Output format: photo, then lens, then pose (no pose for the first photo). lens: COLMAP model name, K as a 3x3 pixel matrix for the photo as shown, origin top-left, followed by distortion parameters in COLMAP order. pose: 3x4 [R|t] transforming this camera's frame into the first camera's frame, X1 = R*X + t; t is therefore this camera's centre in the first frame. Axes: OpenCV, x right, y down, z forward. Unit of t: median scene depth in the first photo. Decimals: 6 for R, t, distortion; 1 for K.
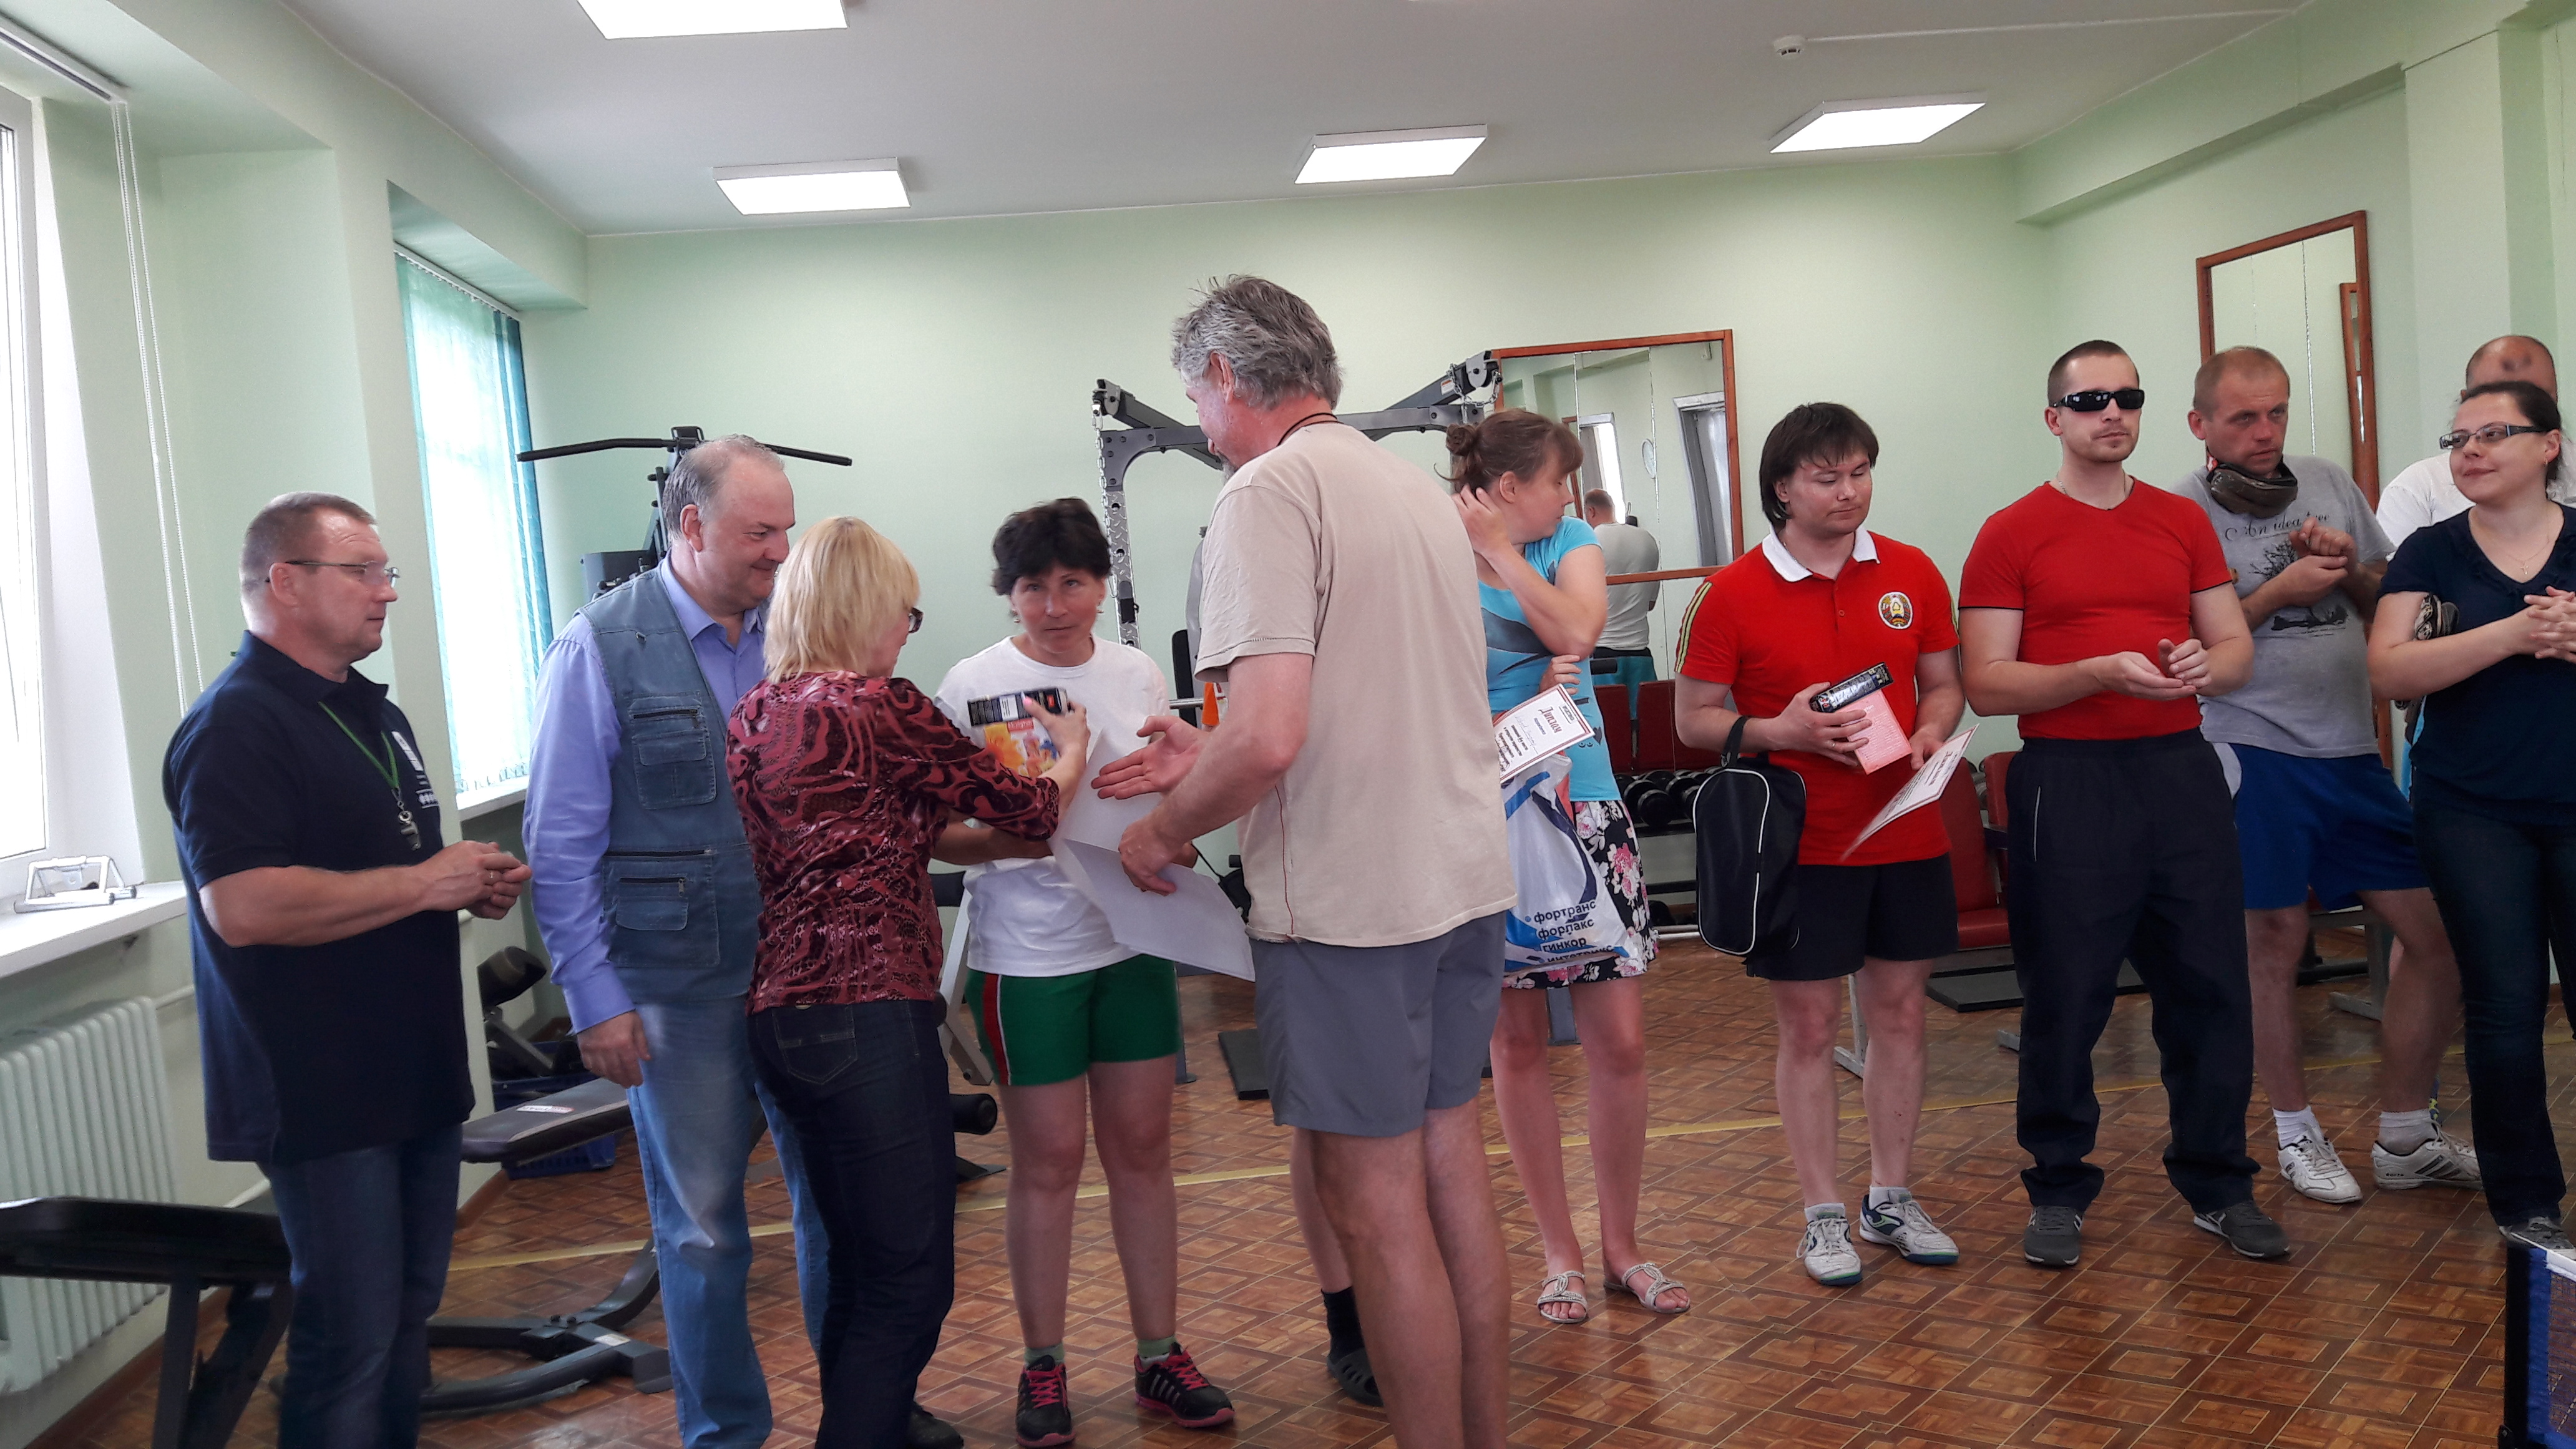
lens RADIAL K [[2192.8, 0, 1274.5], [0, 2192.8, 756.0], [0, 0, 1]] dist [0.091186, -0.243951]
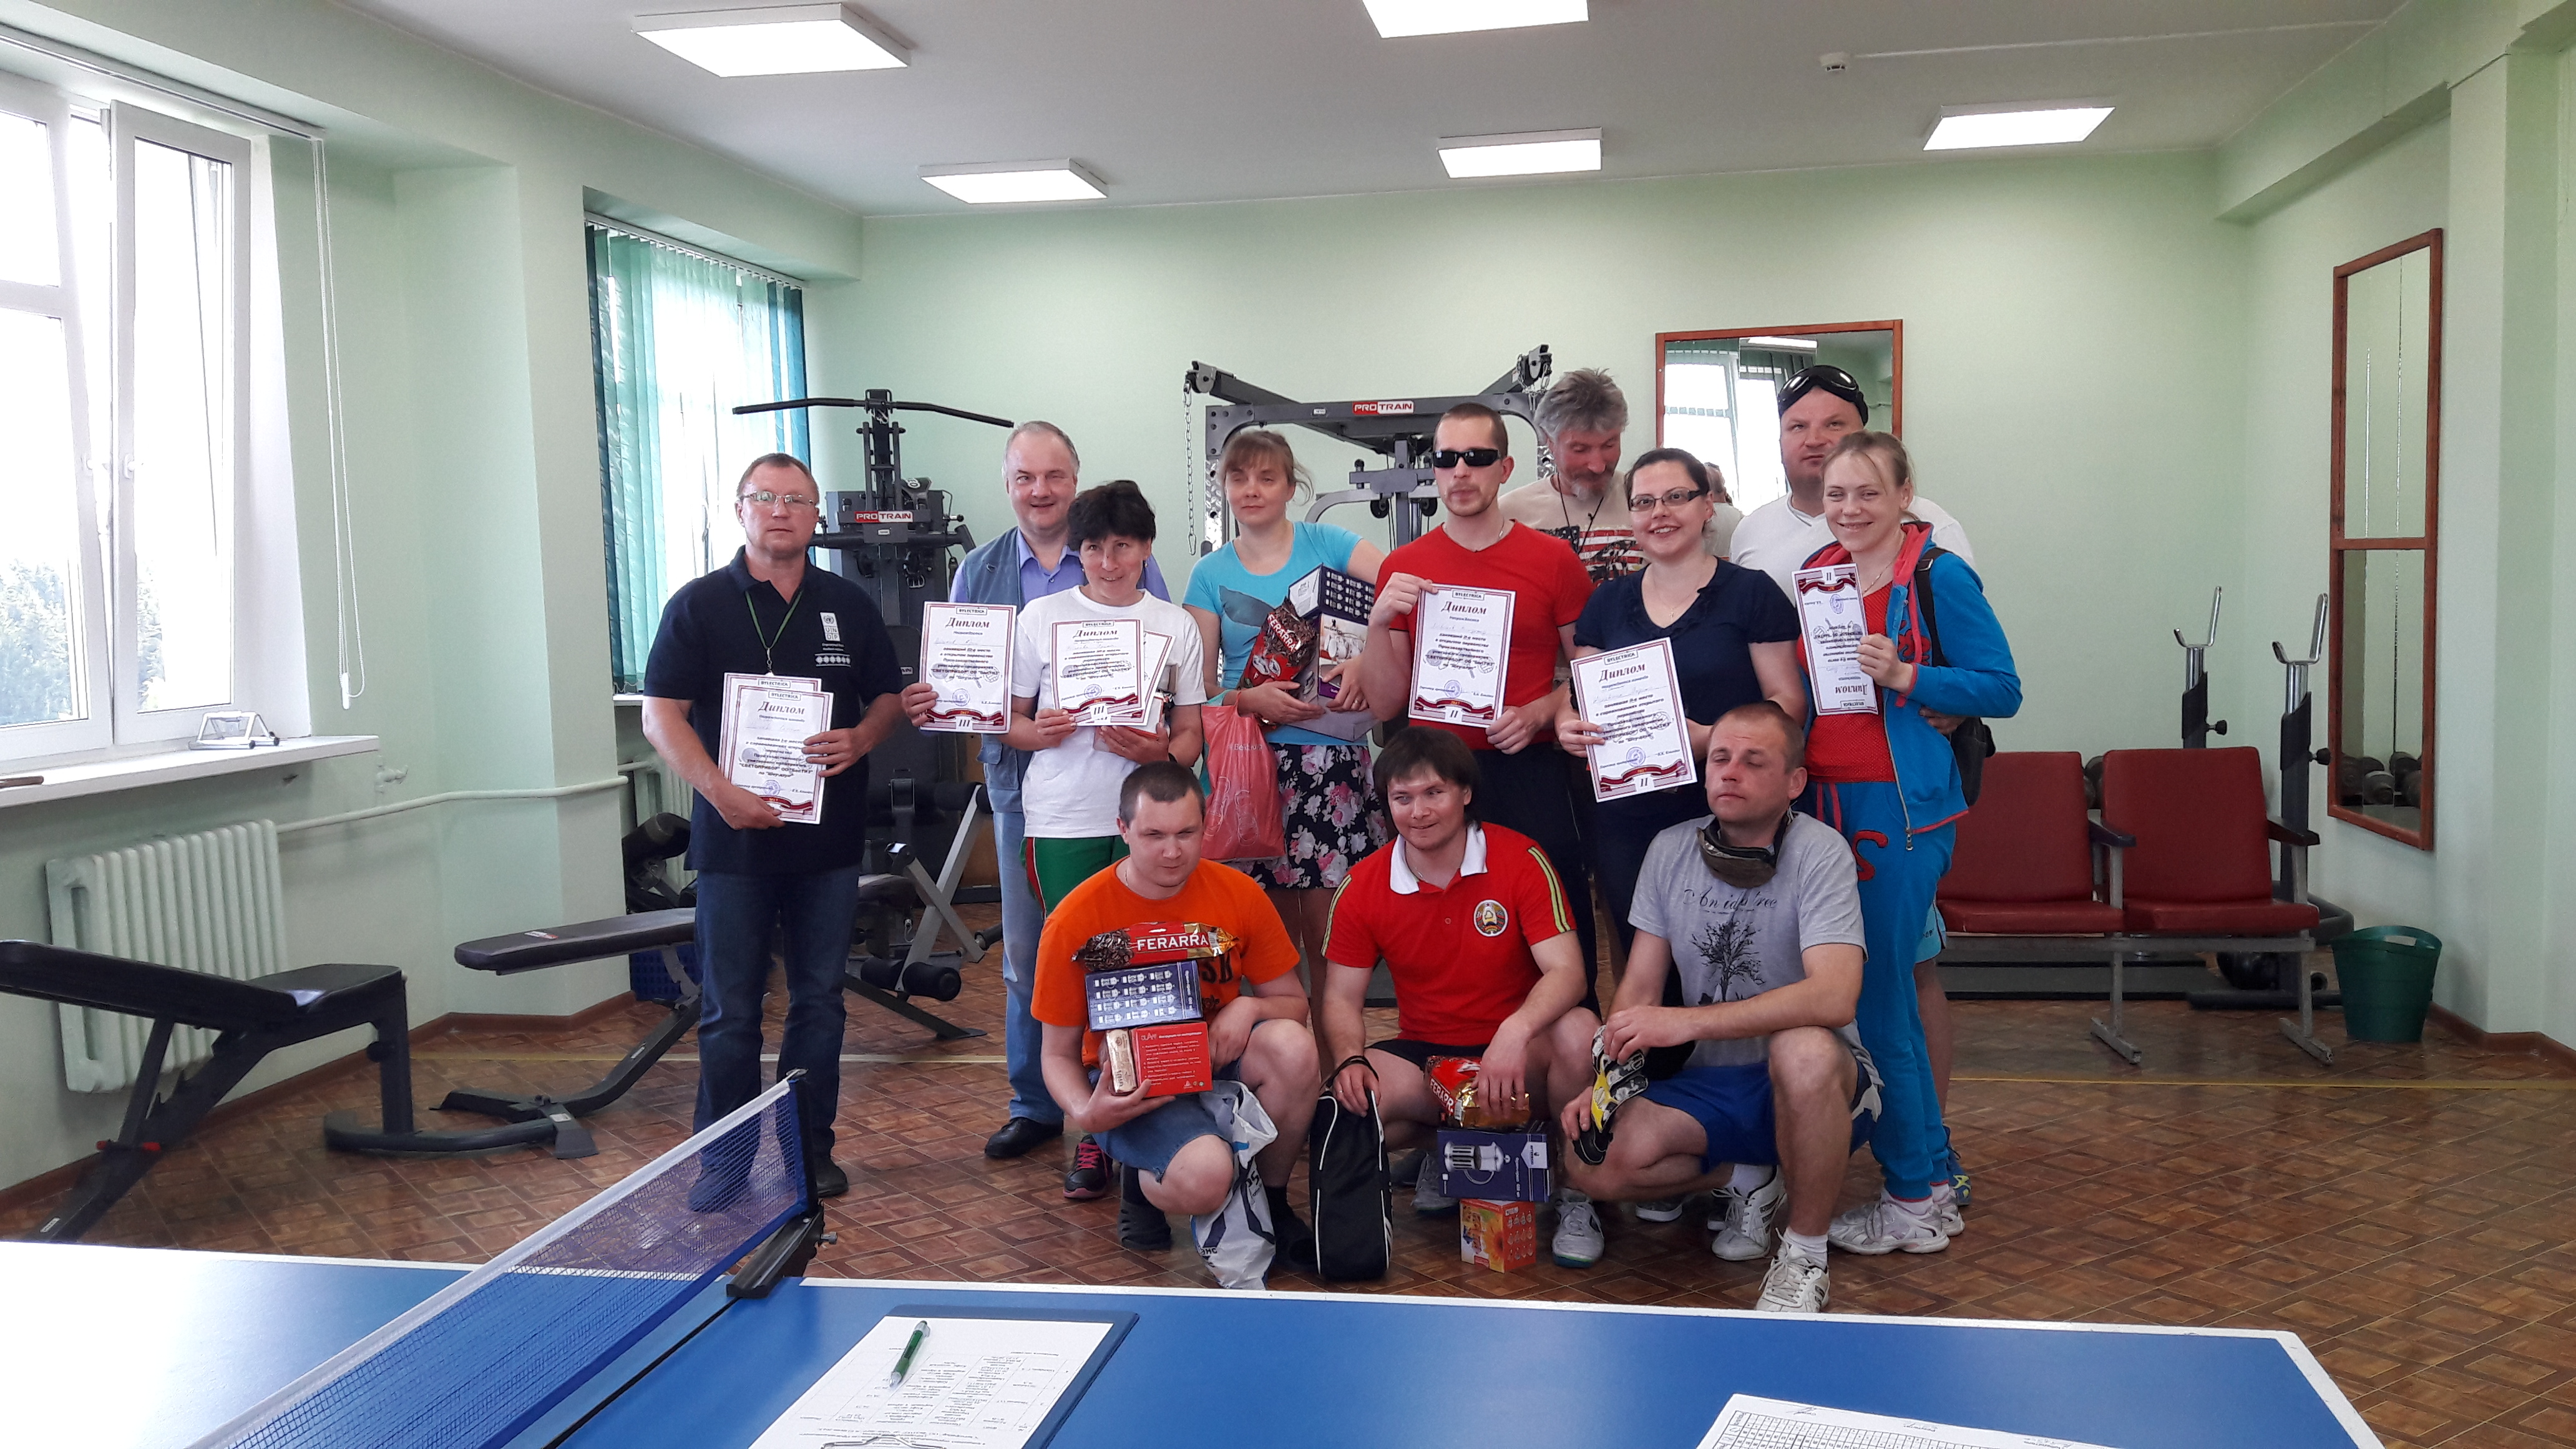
lens RADIAL K [[2196.9, 0, 1290.7], [0, 2196.9, 762.9], [0, 0, 1]] dist [0.070629, -0.216370]
pose [[0.961675, 0.079152, -0.262519, 0.264729], [-0.070321, 0.996602, 0.042881, -0.016496], [0.265021, -0.022777, 0.963974, -0.076823]]
